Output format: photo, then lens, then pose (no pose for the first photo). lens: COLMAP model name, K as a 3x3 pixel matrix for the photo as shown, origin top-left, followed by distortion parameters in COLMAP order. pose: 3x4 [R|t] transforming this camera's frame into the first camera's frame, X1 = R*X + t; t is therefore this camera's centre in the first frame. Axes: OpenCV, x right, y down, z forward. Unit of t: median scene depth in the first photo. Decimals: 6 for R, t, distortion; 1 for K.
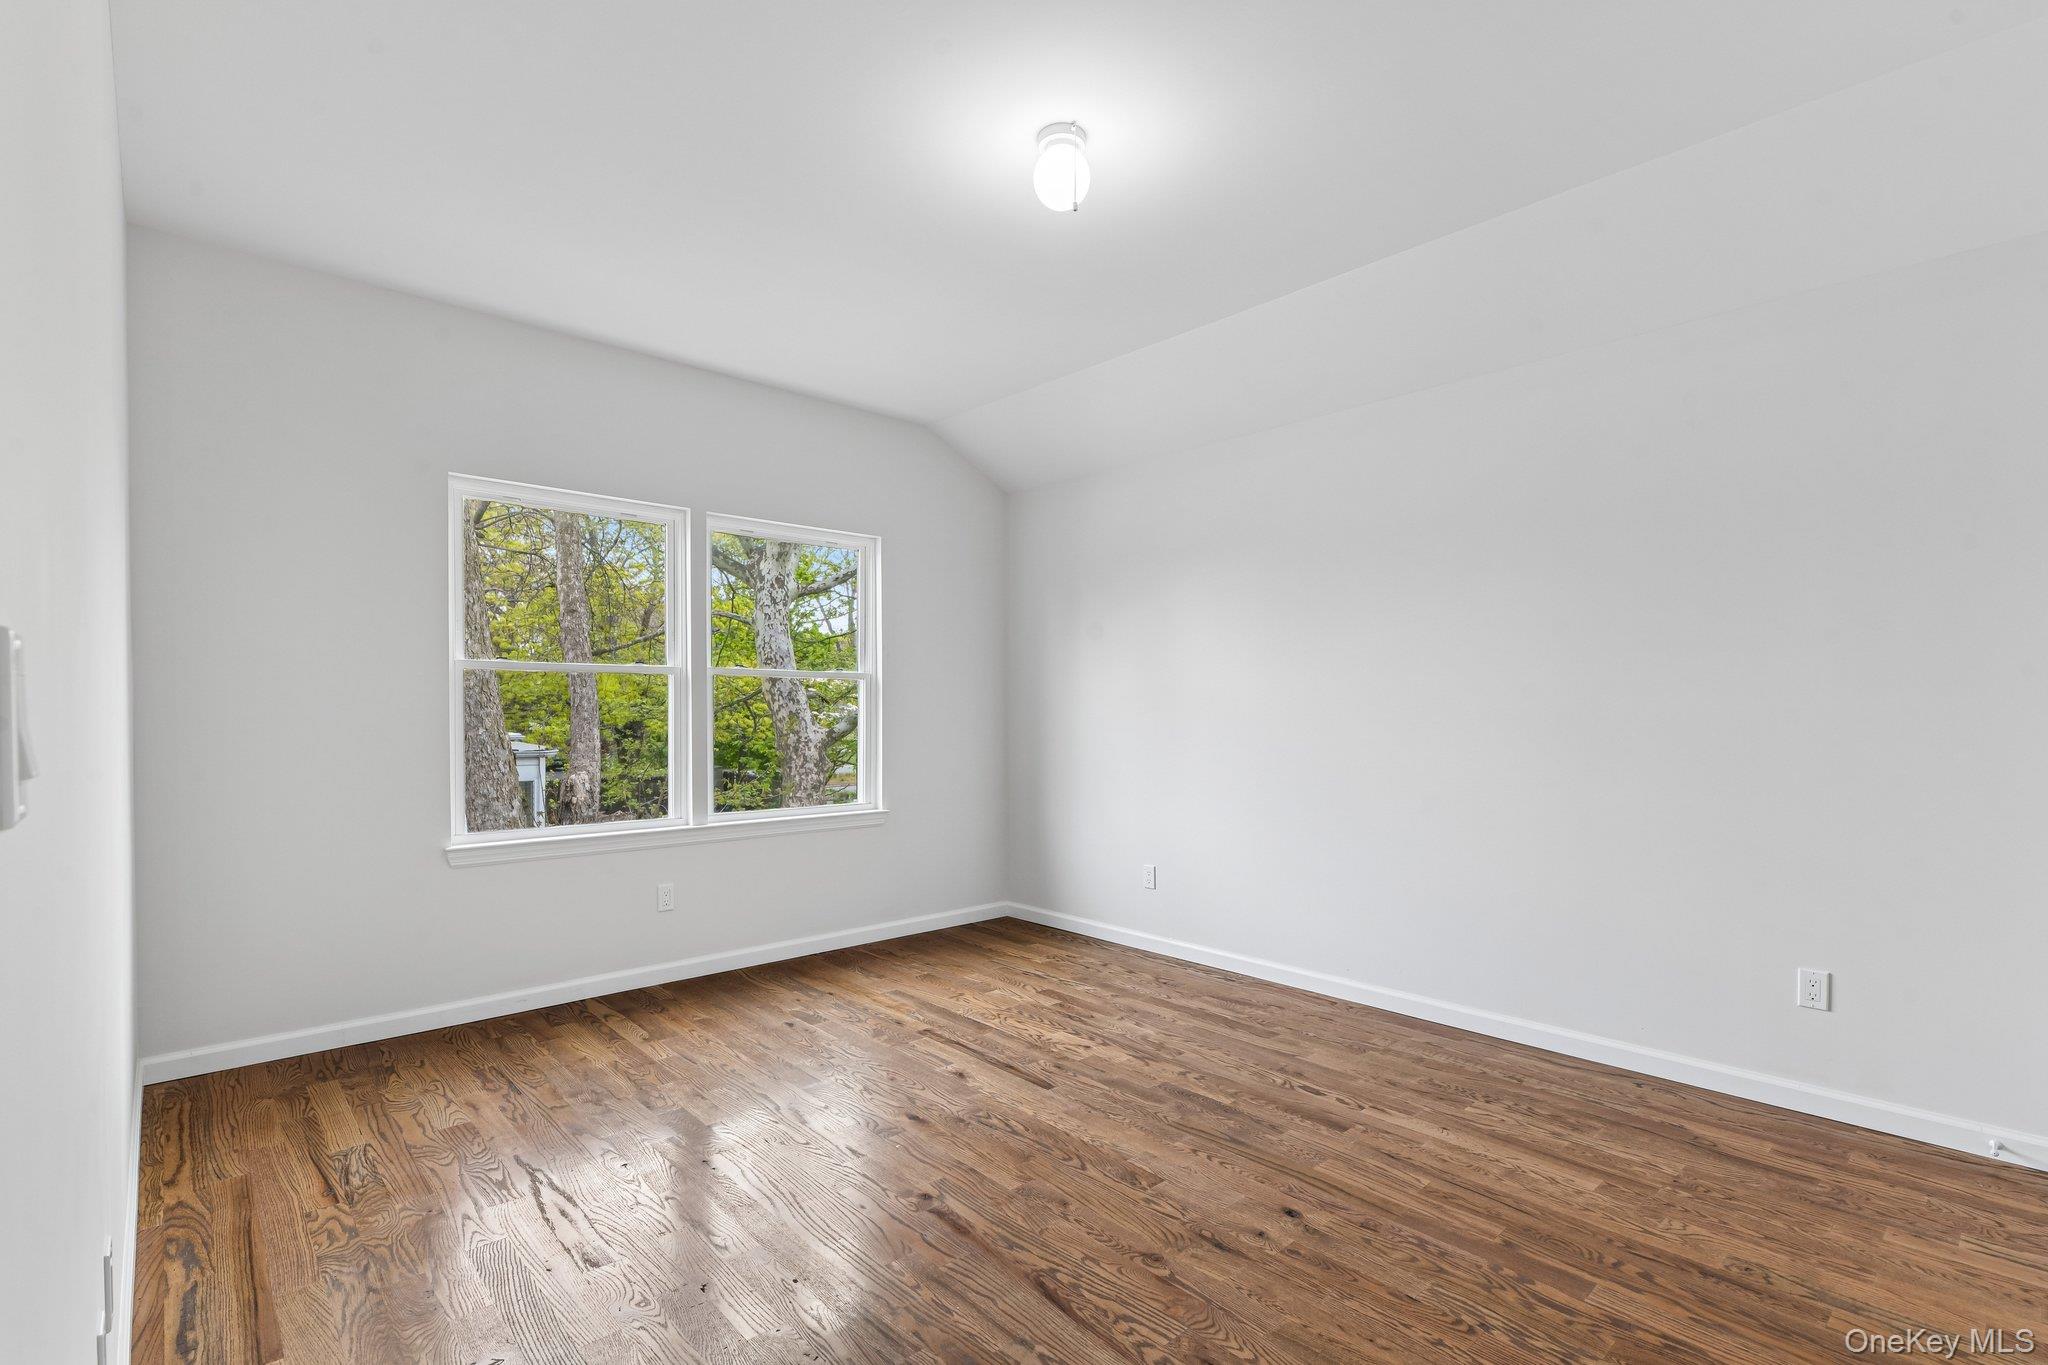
lens RADIAL K [[959.4, 0, 1021.5], [0, 959.4, 715.8], [0, 0, 1]] dist [0.000017, -0.000258]
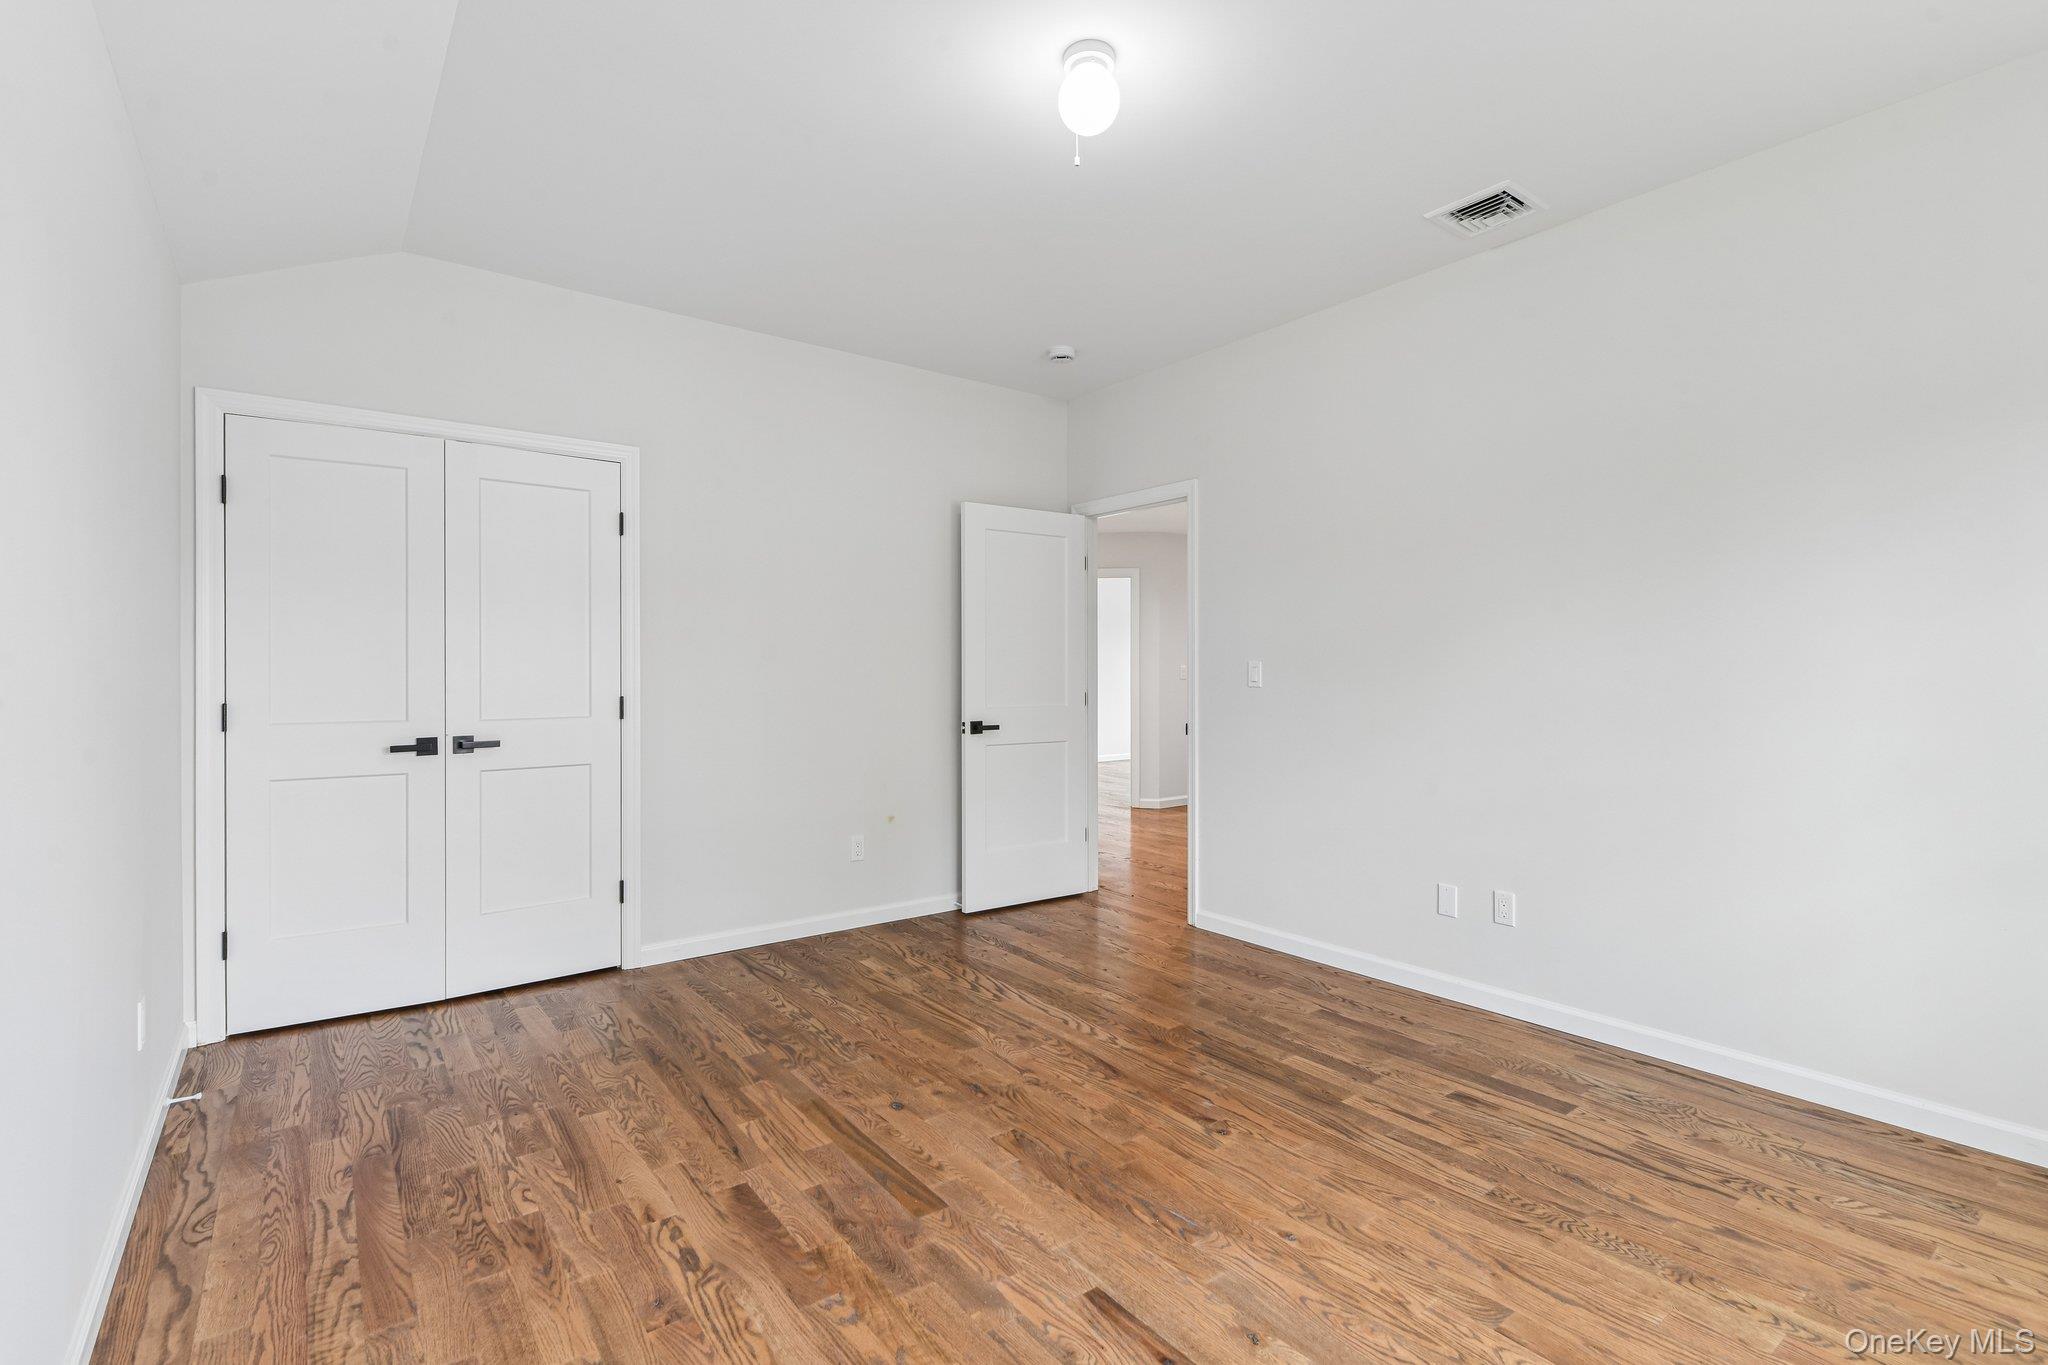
lens RADIAL K [[923.8, 0, 1019.1], [0, 923.8, 676.4], [0, 0, 1]] dist [-0.000602, -0.001499]
pose [[-0.995369, 0.000836, 0.096123, 0.024144], [0.001752, 0.999954, 0.009446, -0.011329], [-0.096111, 0.009571, -0.995325, 1.906071]]
